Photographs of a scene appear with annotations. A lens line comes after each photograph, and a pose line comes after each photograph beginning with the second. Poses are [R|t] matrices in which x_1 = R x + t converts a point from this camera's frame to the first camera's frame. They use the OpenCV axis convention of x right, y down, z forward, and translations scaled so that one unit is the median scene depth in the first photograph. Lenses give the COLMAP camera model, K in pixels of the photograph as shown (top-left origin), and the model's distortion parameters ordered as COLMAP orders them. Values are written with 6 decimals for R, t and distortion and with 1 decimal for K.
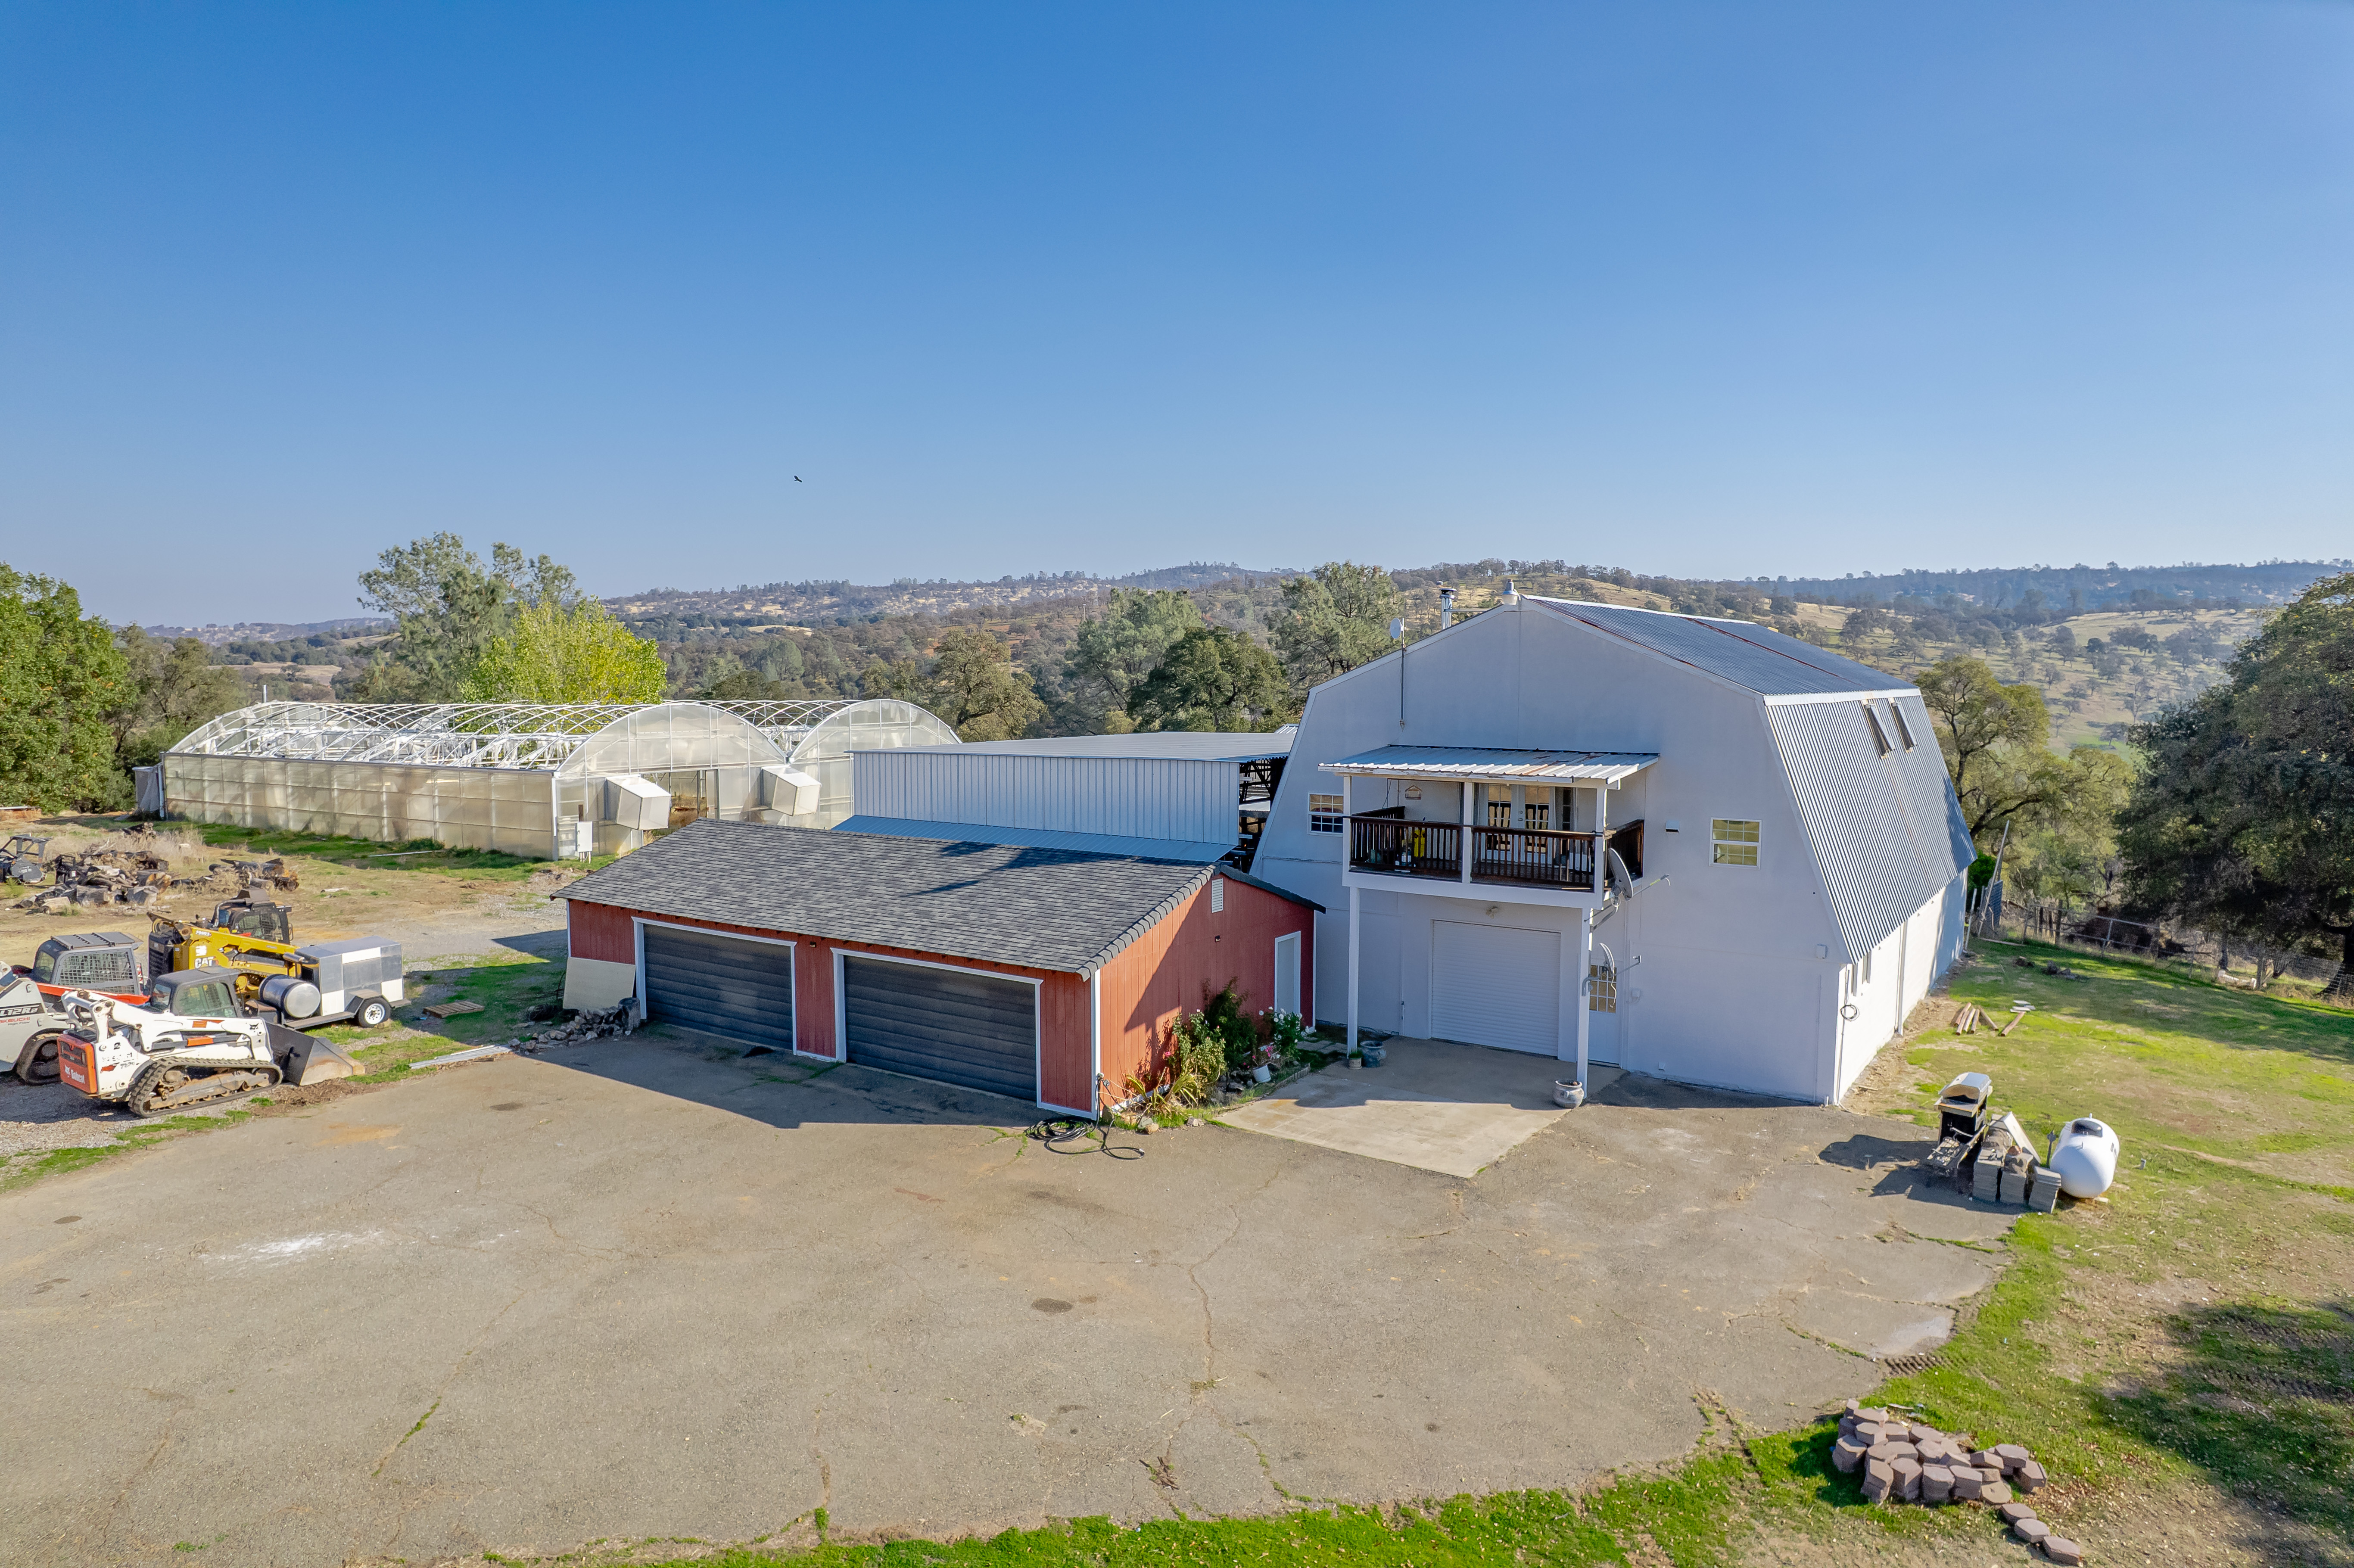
lens RADIAL K [[1502.8, 0, 1159.0], [0, 1502.8, 812.5], [0, 0, 1]] dist [-0.075405, 0.069087]
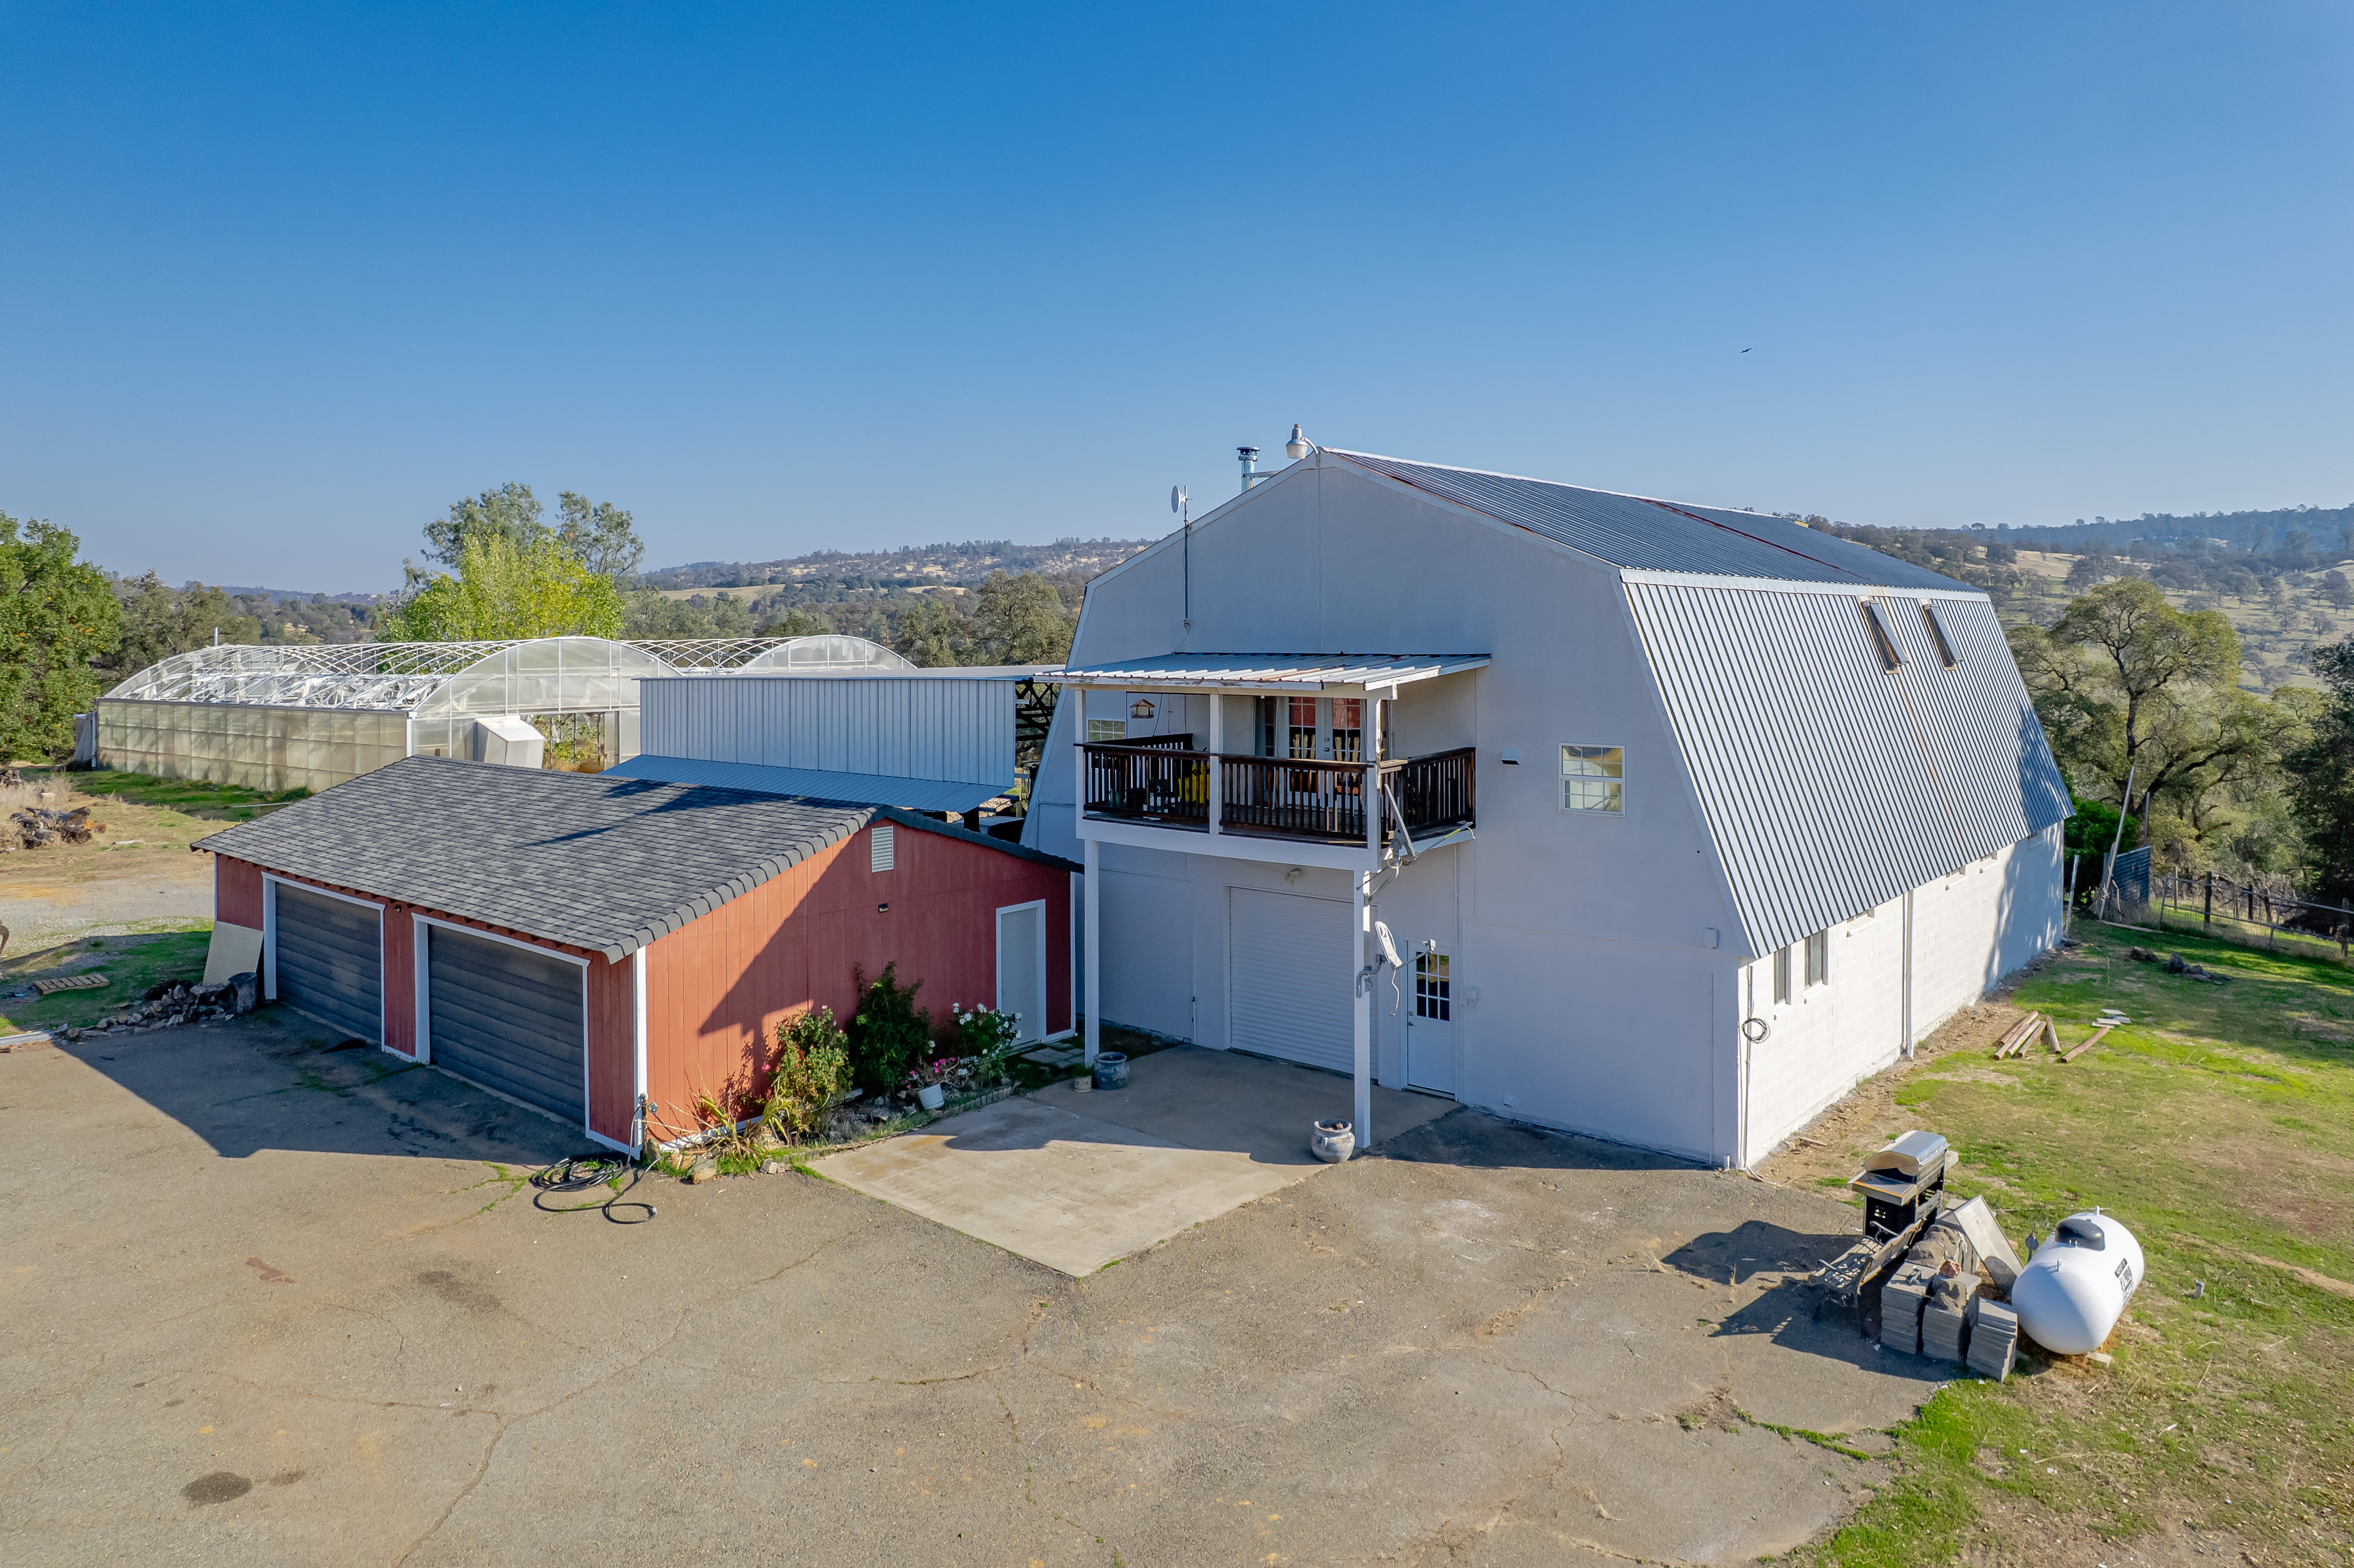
lens RADIAL K [[1550.5, 0, 1162.1], [0, 1550.5, 788.7], [0, 0, 1]] dist [-0.079948, 0.073178]
pose [[0.993989, 0.003673, -0.109414, 0.253865], [-0.002906, 0.999970, 0.007167, 0.019385], [0.109437, -0.006806, 0.993970, 0.265104]]
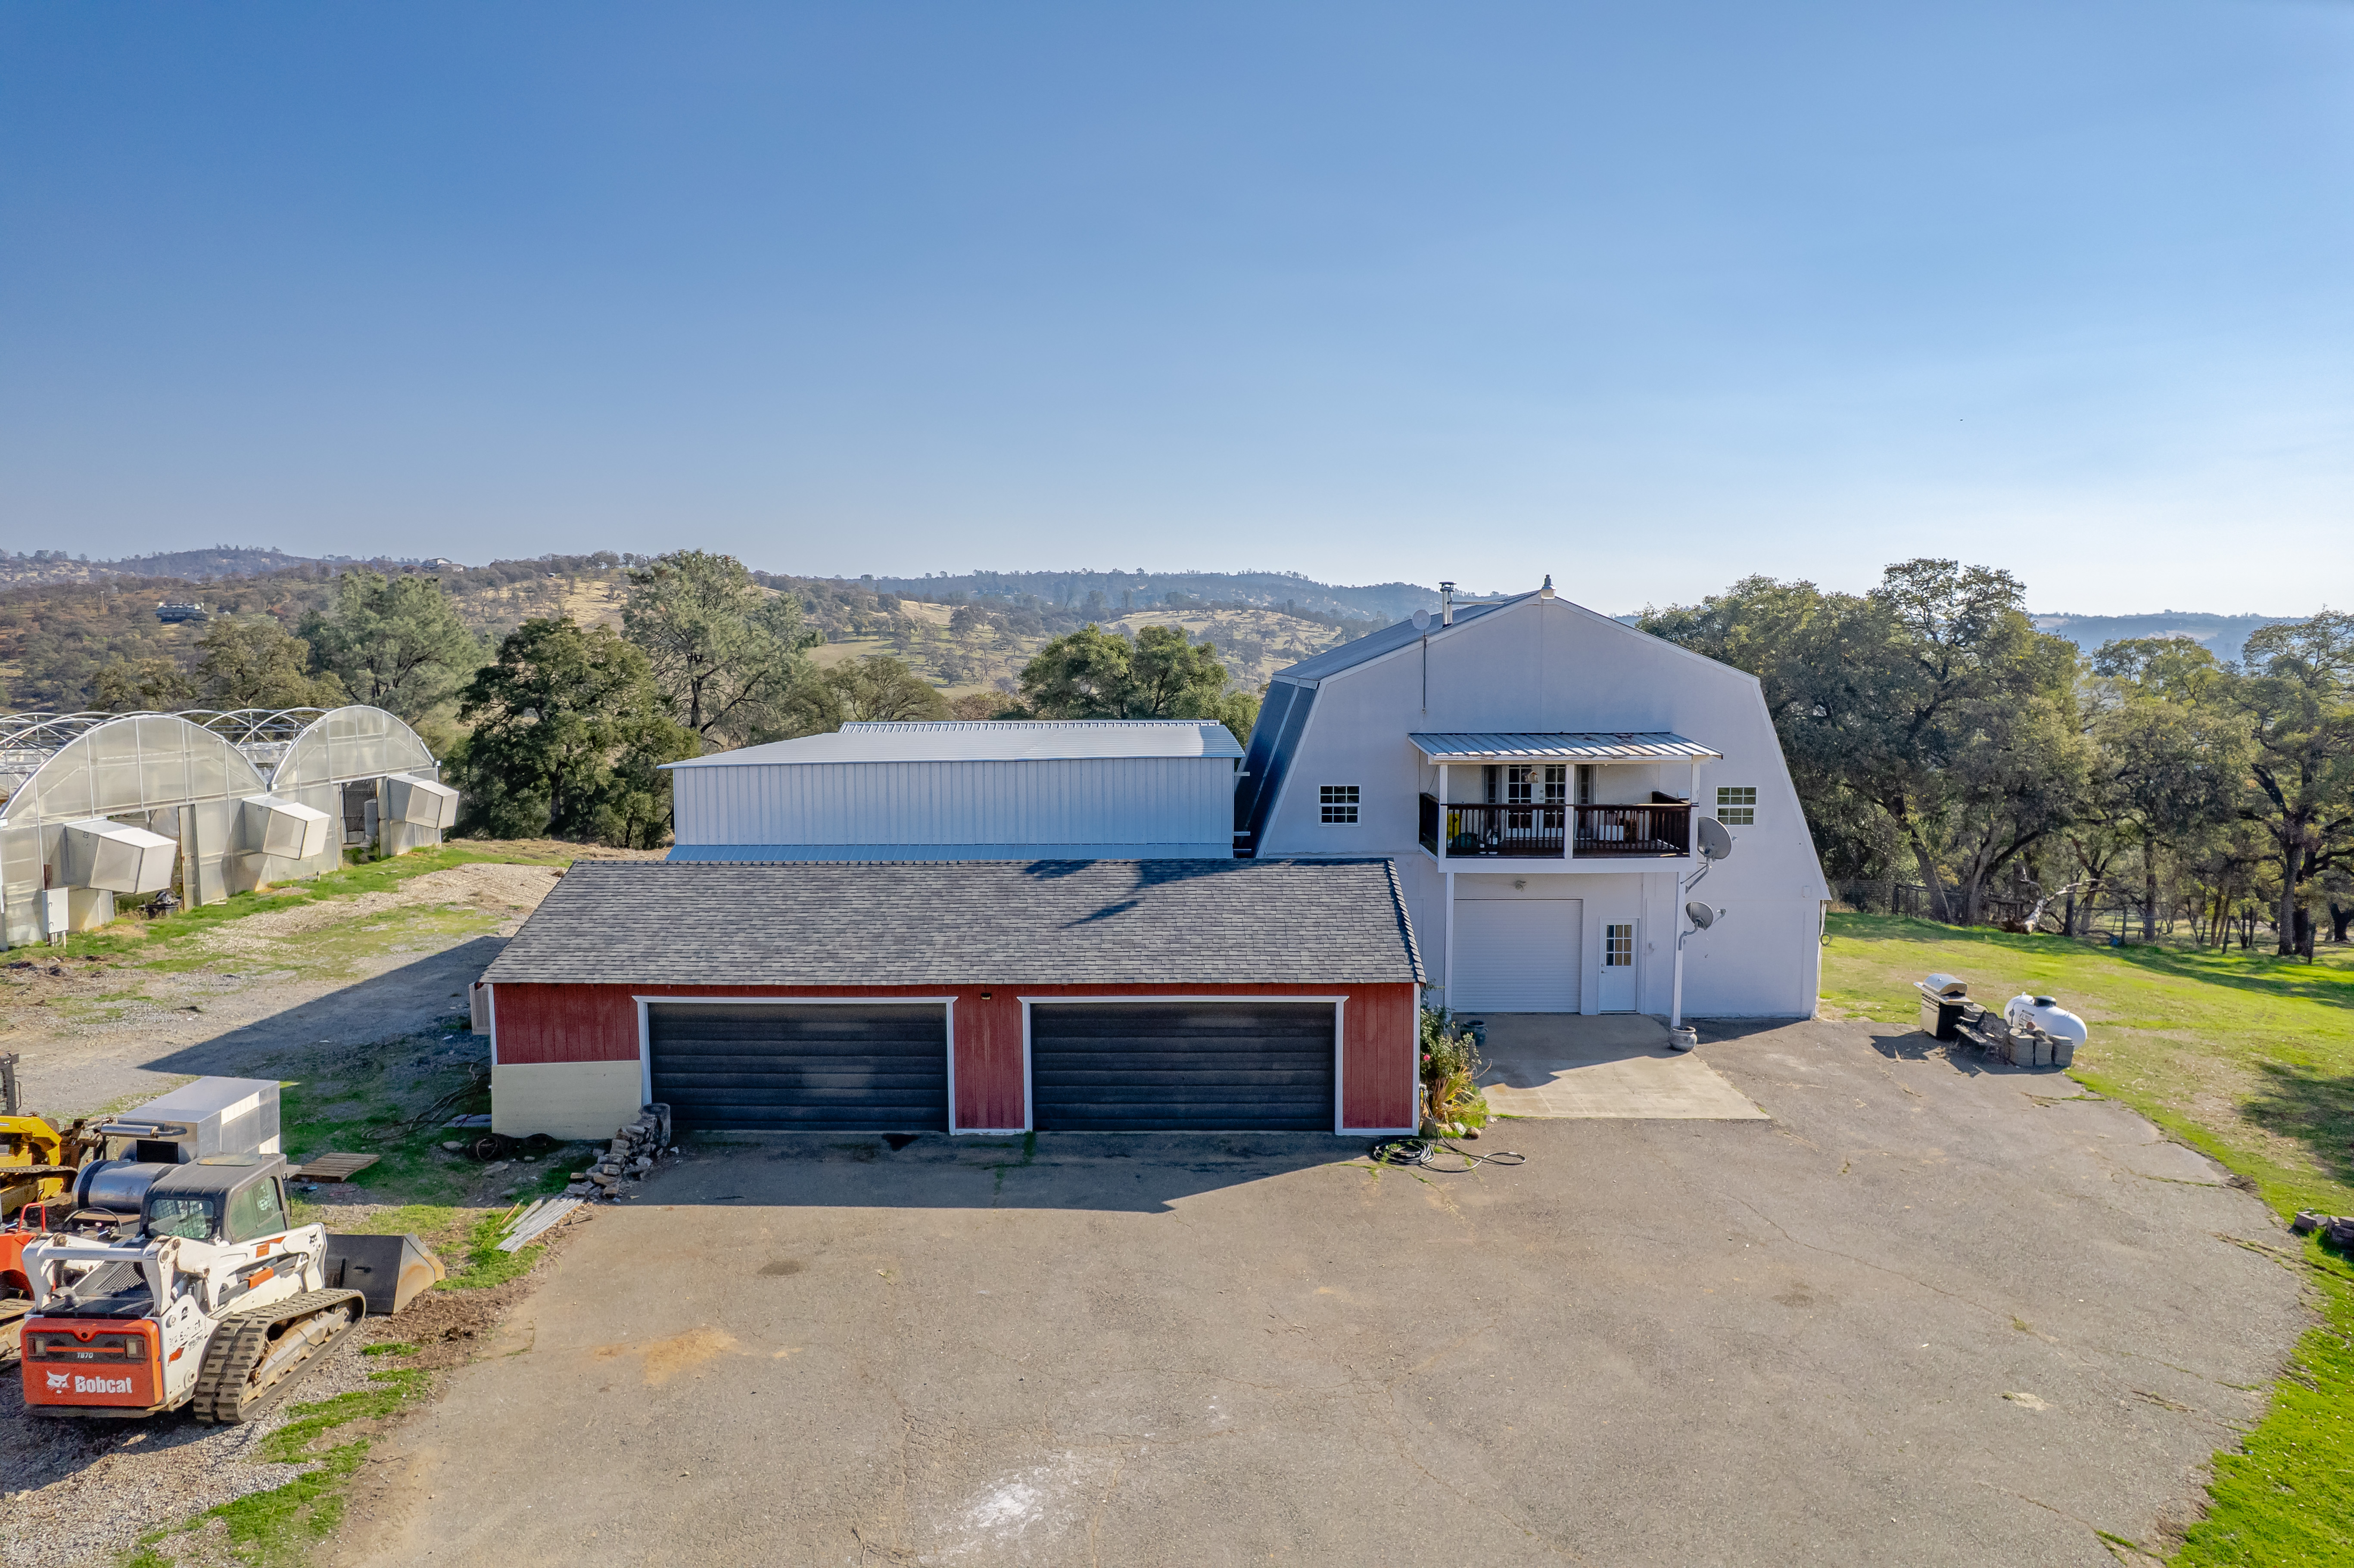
lens RADIAL K [[1502.8, 0, 1159.0], [0, 1502.8, 812.5], [0, 0, 1]] dist [-0.075405, 0.069087]
pose [[0.831806, -0.059995, 0.551814, -0.610153], [0.058398, 0.998083, 0.020487, -0.024249], [-0.551986, 0.015184, 0.833715, 0.264495]]
